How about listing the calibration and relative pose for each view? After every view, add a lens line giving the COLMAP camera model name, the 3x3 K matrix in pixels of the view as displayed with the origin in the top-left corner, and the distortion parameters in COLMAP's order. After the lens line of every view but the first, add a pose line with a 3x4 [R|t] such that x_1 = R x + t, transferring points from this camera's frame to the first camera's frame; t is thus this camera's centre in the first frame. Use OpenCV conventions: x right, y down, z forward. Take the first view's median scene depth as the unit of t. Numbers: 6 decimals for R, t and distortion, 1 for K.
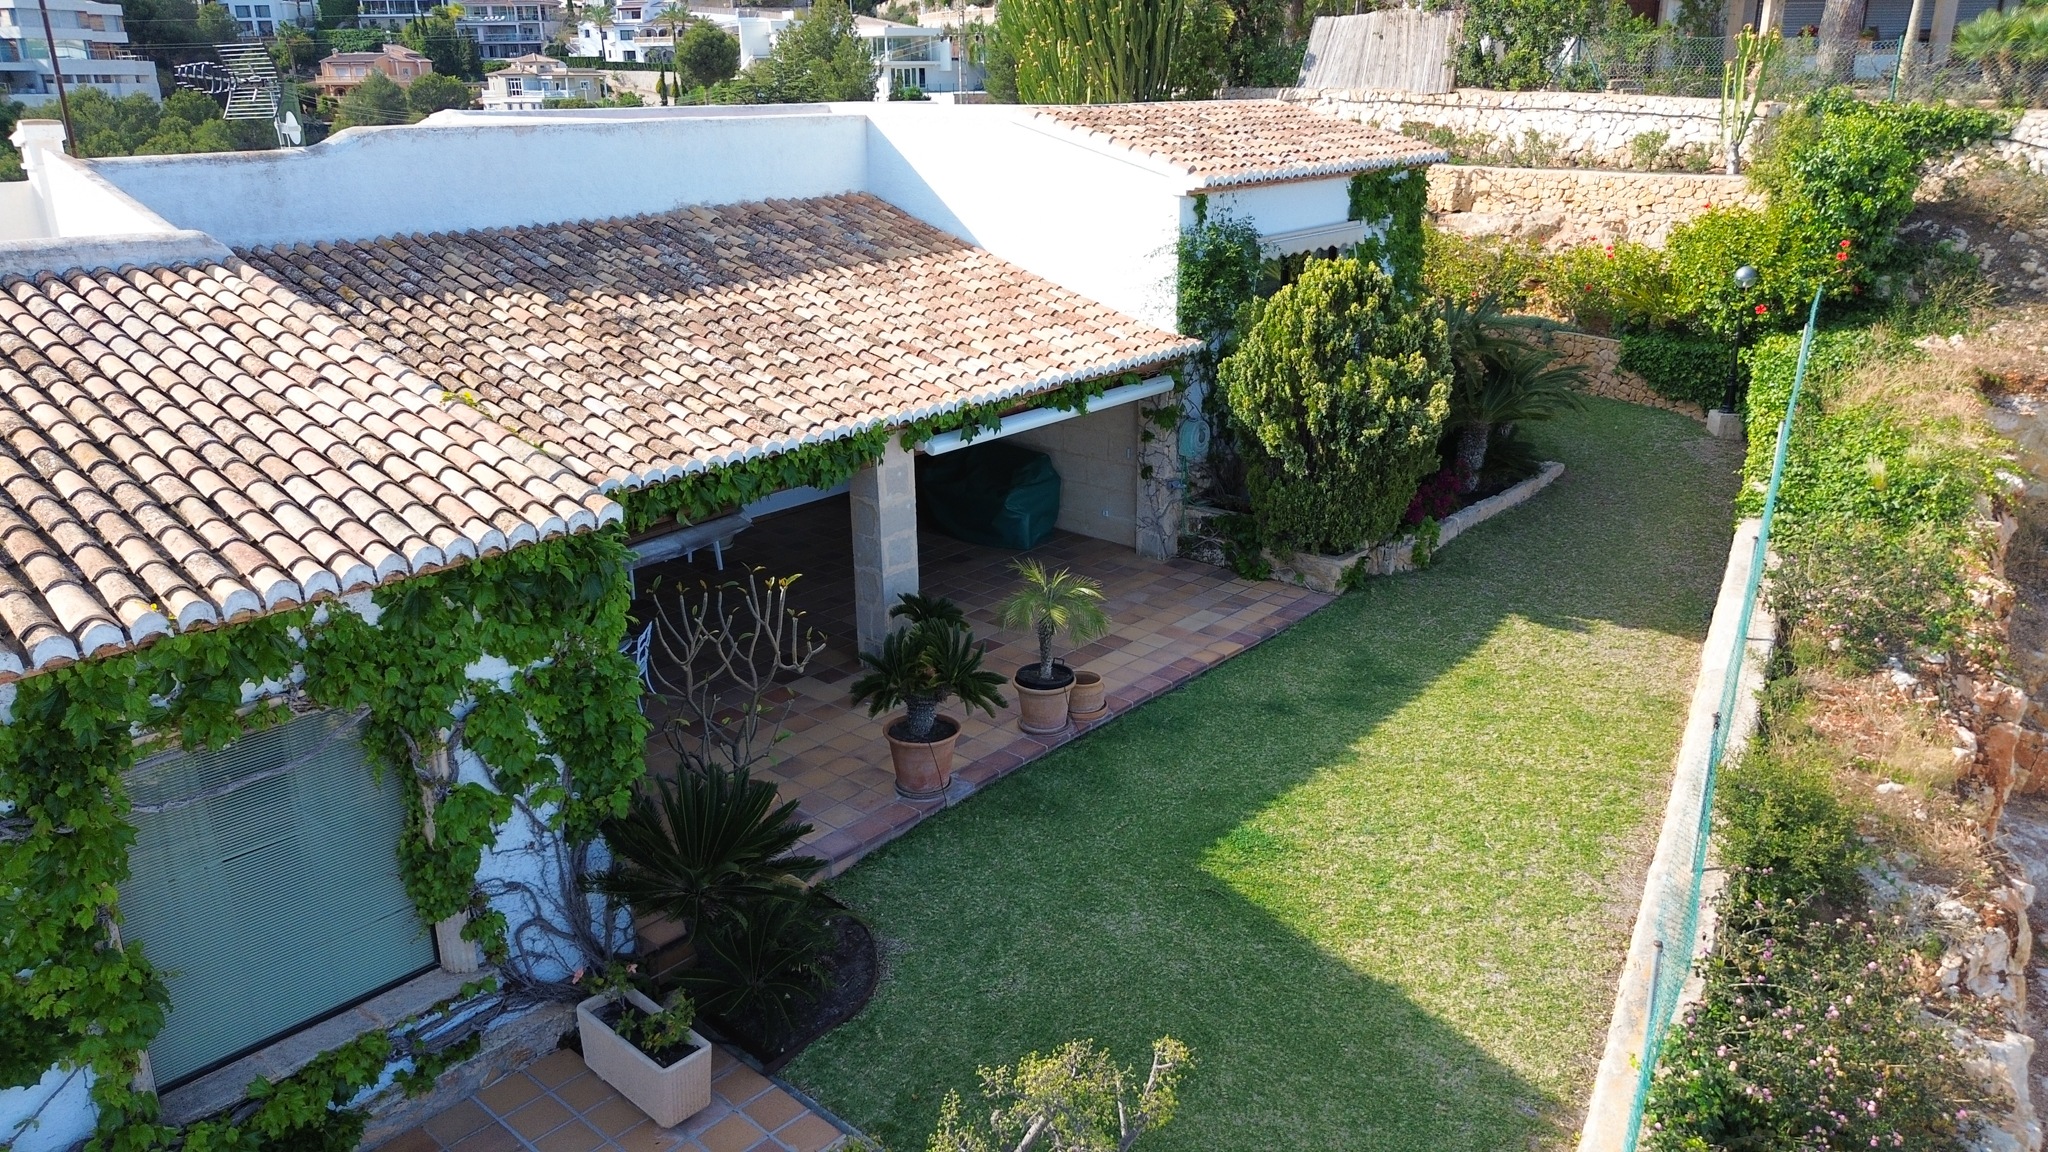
lens RADIAL K [[1410.9, 0, 1019.5], [0, 1410.9, 577.5], [0, 0, 1]] dist [0.027580, -0.007381]
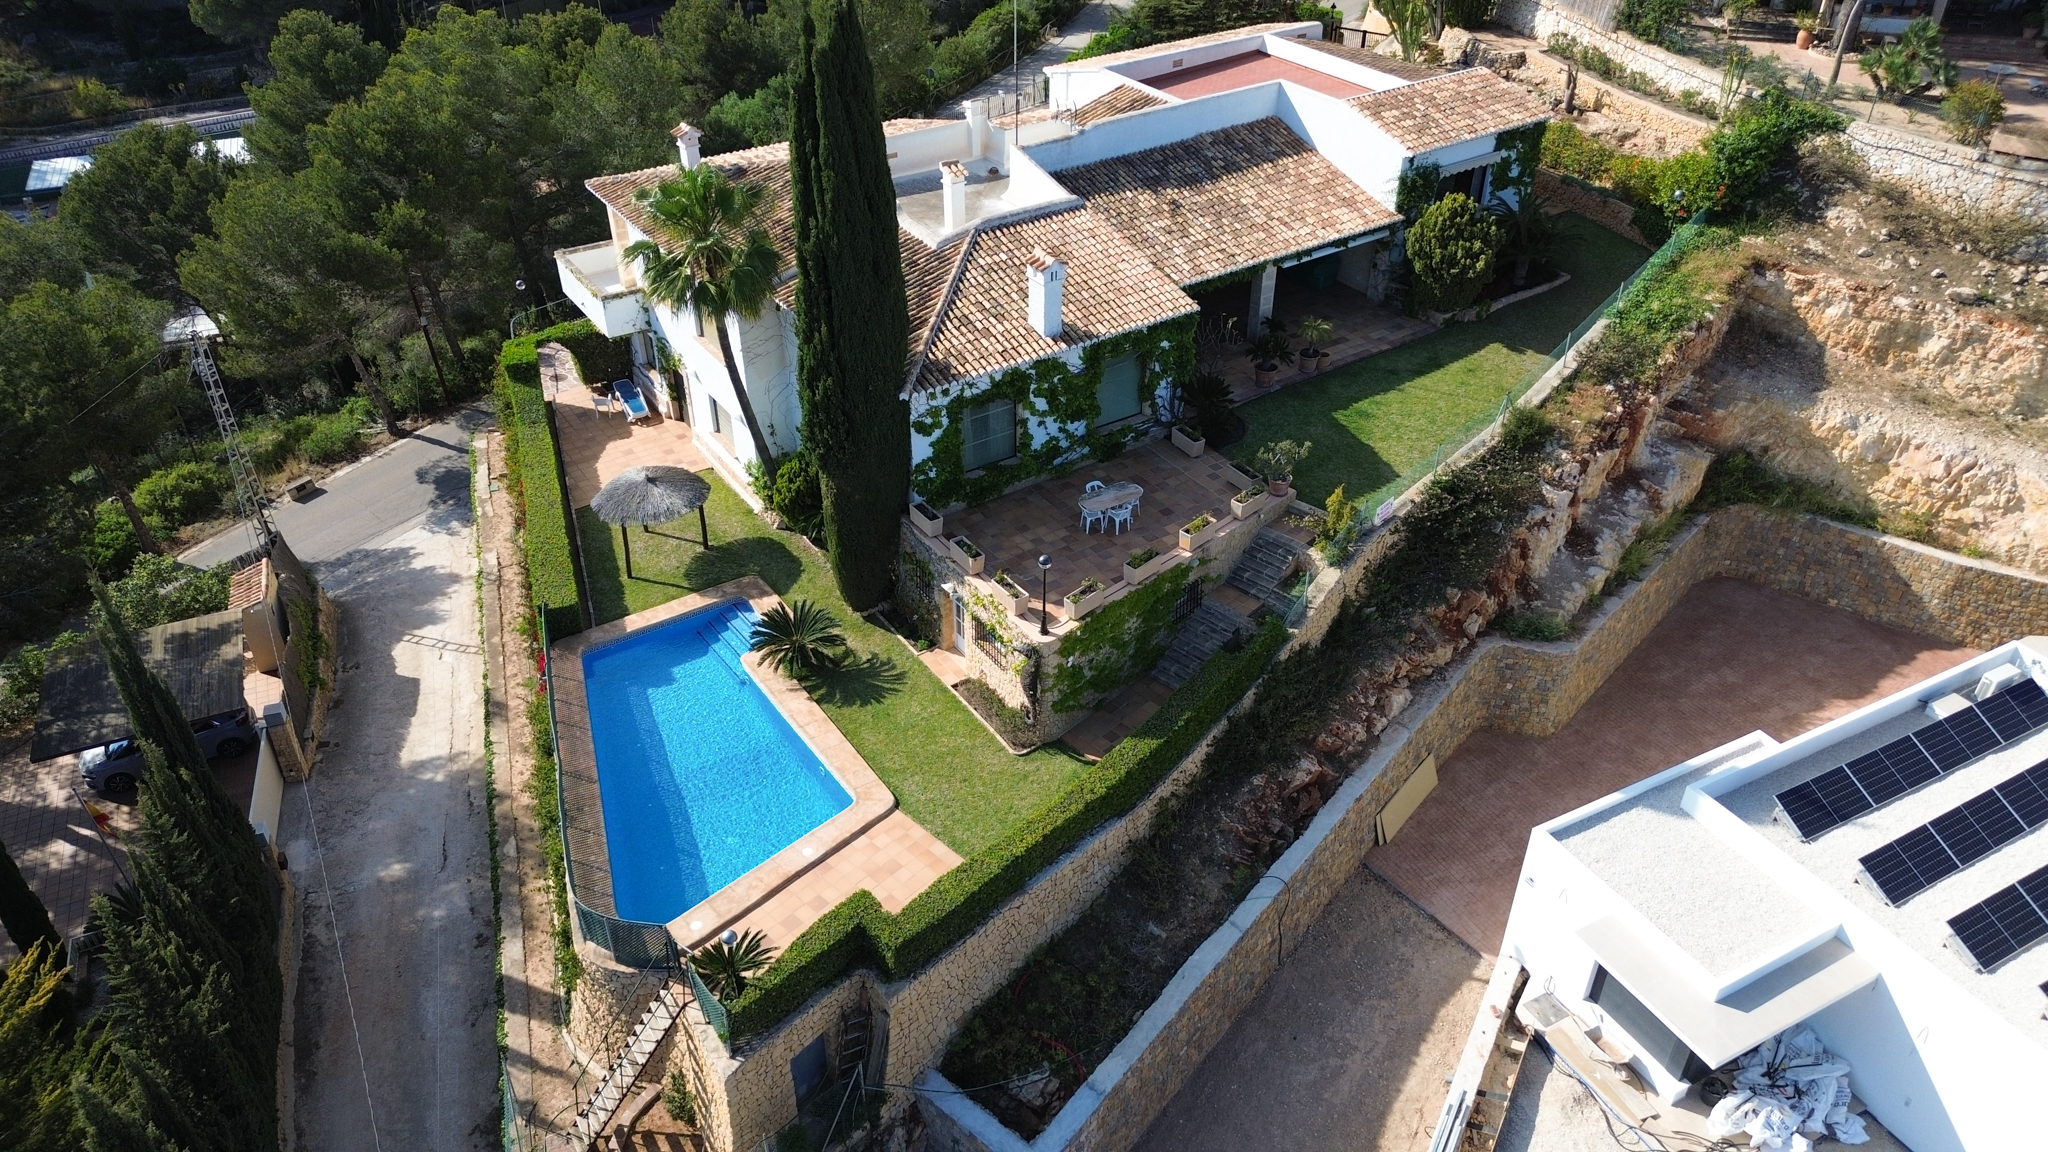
lens RADIAL K [[1410.9, 0, 1021.2], [0, 1410.9, 582.5], [0, 0, 1]] dist [0.027580, -0.007381]
pose [[0.965403, 0.152751, -0.211340, 0.118456], [-0.084668, 0.950175, 0.299997, -0.278322], [0.246635, -0.271724, 0.930235, -1.833103]]
